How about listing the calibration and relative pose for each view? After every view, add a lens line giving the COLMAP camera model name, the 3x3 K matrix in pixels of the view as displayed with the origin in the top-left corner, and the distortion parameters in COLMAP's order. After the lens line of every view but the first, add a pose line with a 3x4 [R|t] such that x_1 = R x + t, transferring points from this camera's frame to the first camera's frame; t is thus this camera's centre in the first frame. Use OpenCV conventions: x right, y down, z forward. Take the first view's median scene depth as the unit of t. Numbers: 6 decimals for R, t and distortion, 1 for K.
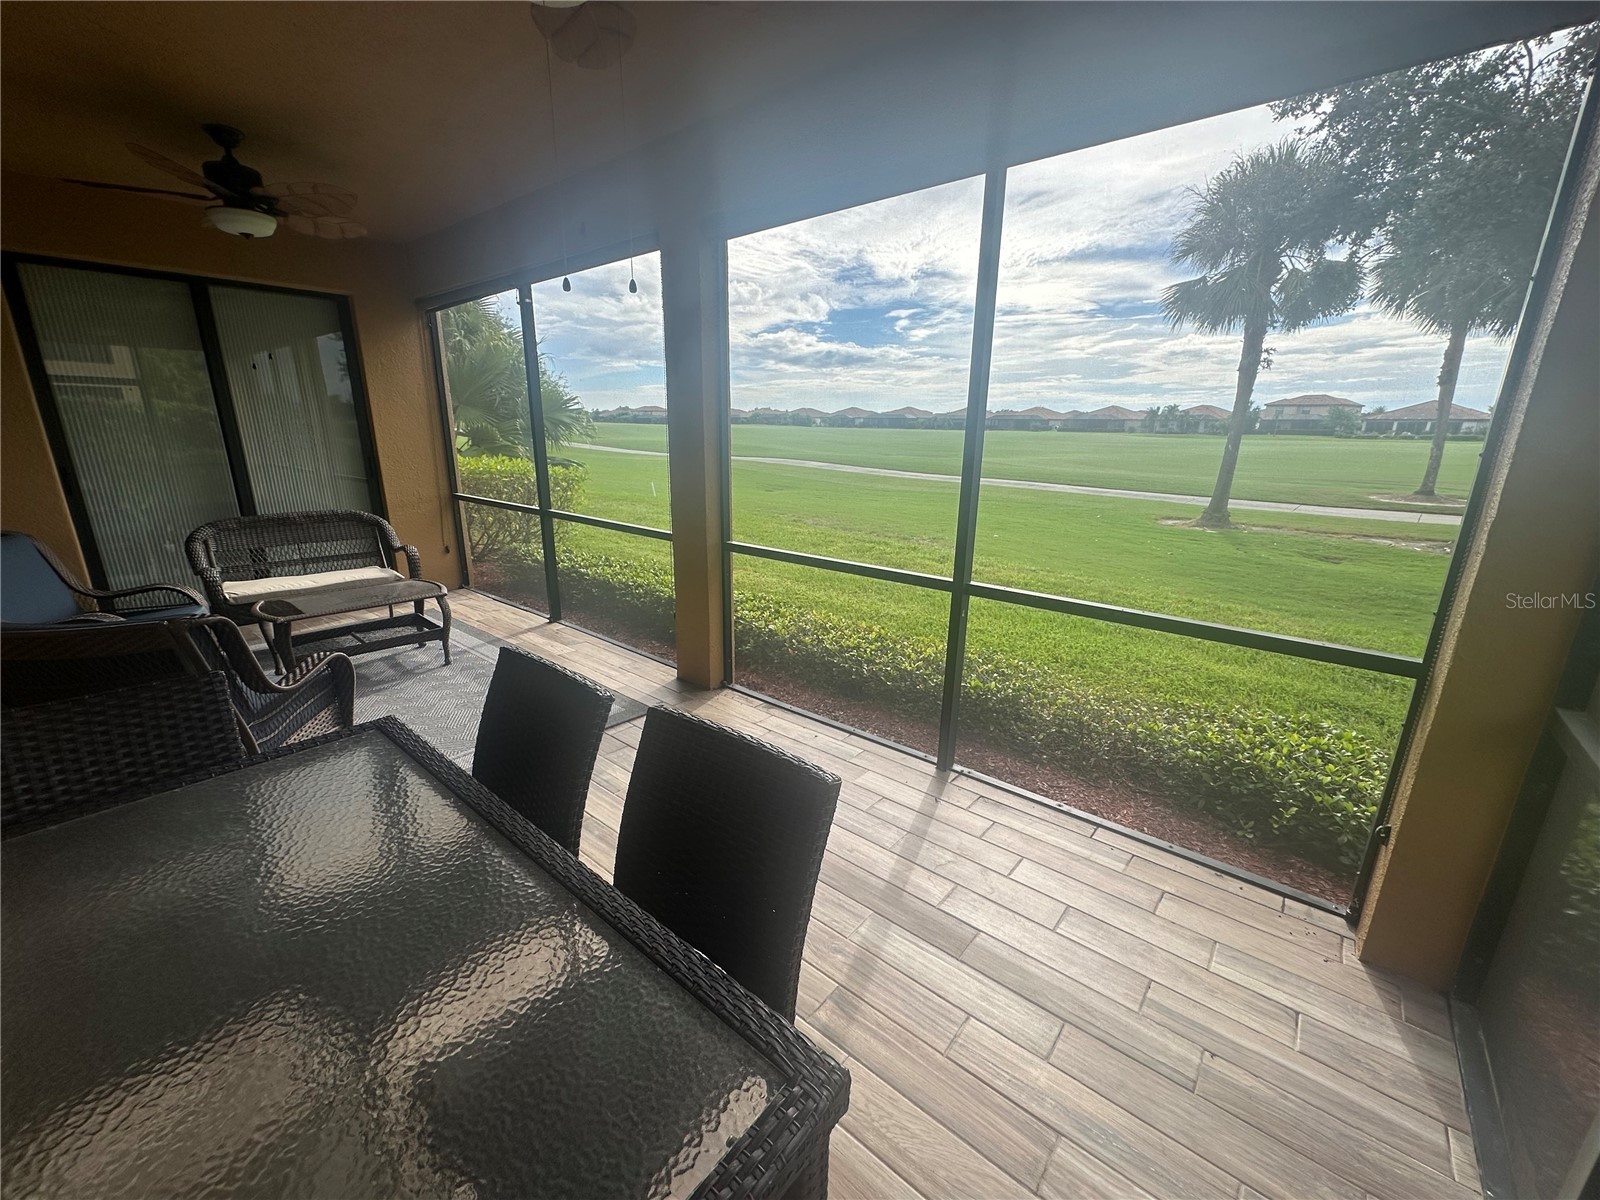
lens RADIAL K [[636.5, 0, 800.0], [0, 636.5, 600.0], [0, 0, 1]] dist [-0.000489, 0.000436]
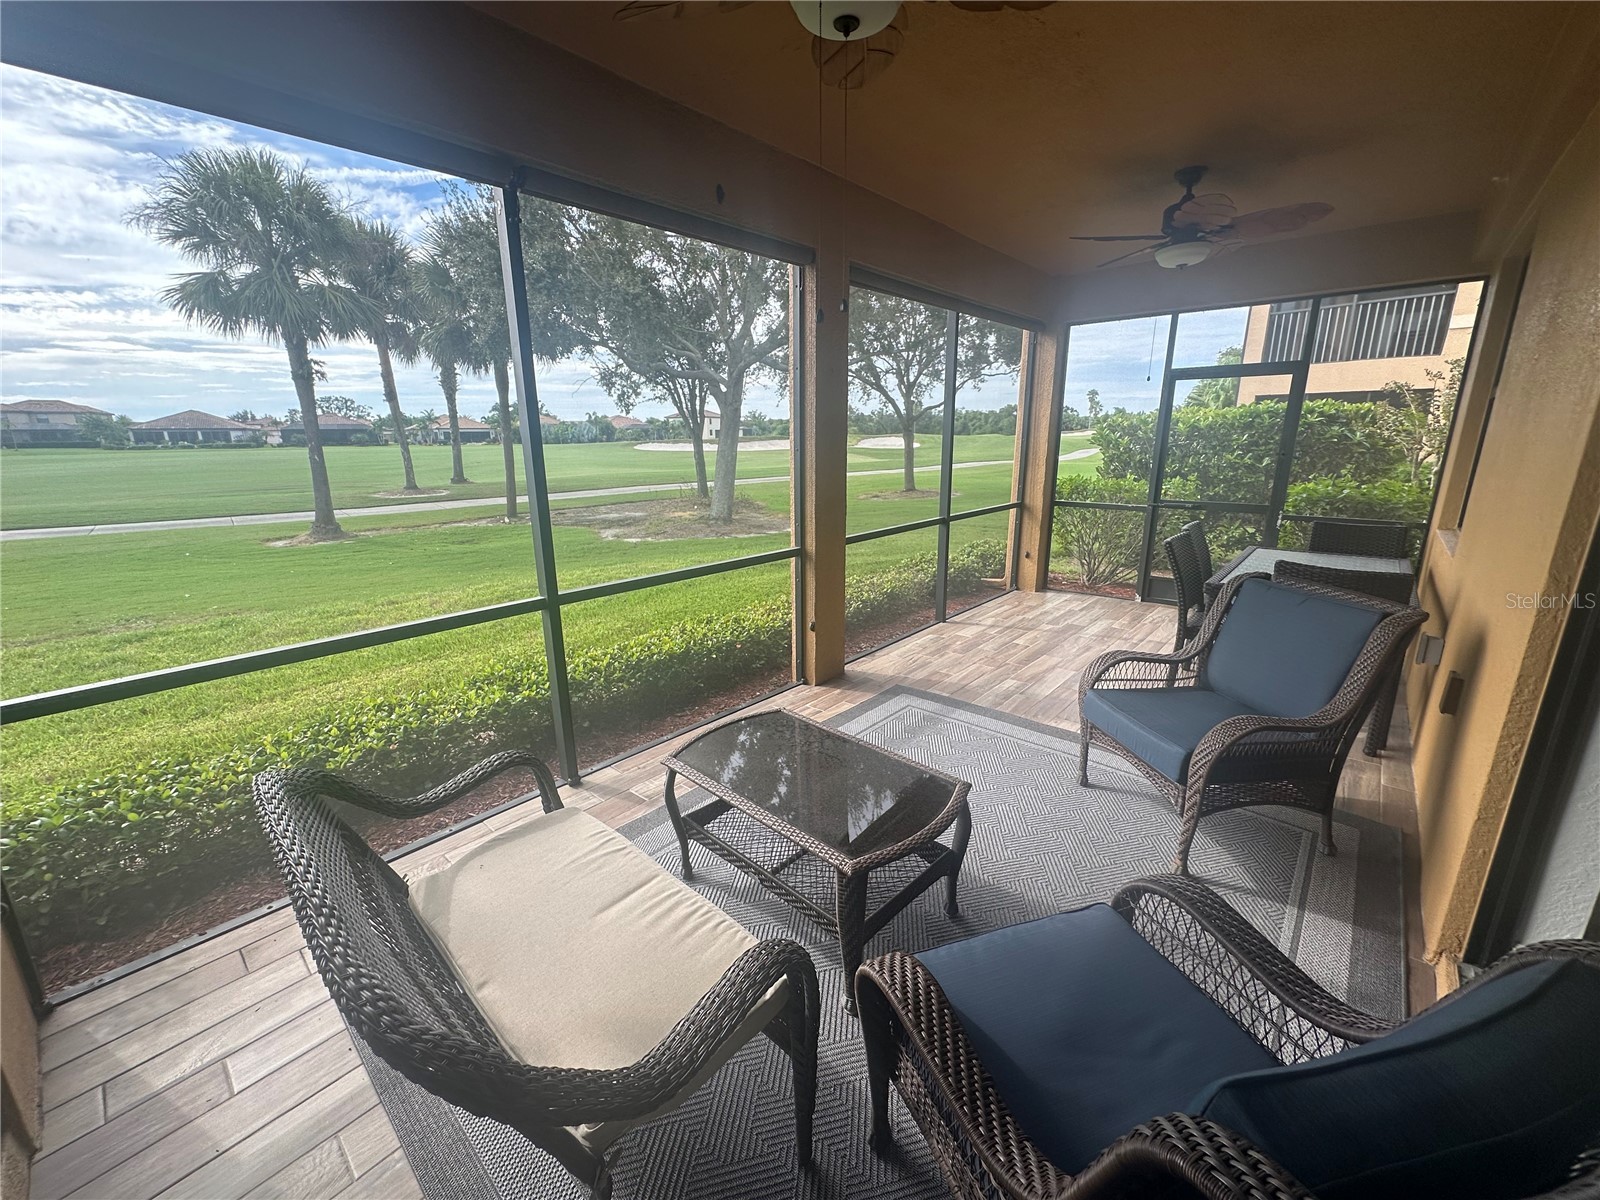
lens RADIAL K [[636.5, 0, 800.0], [0, 636.5, 600.0], [0, 0, 1]] dist [-0.000489, 0.000436]
pose [[0.042504, -0.263293, 0.963779, -0.297806], [0.276229, 0.930146, 0.241923, -0.067488], [-0.960152, 0.255941, 0.112264, 0.227543]]
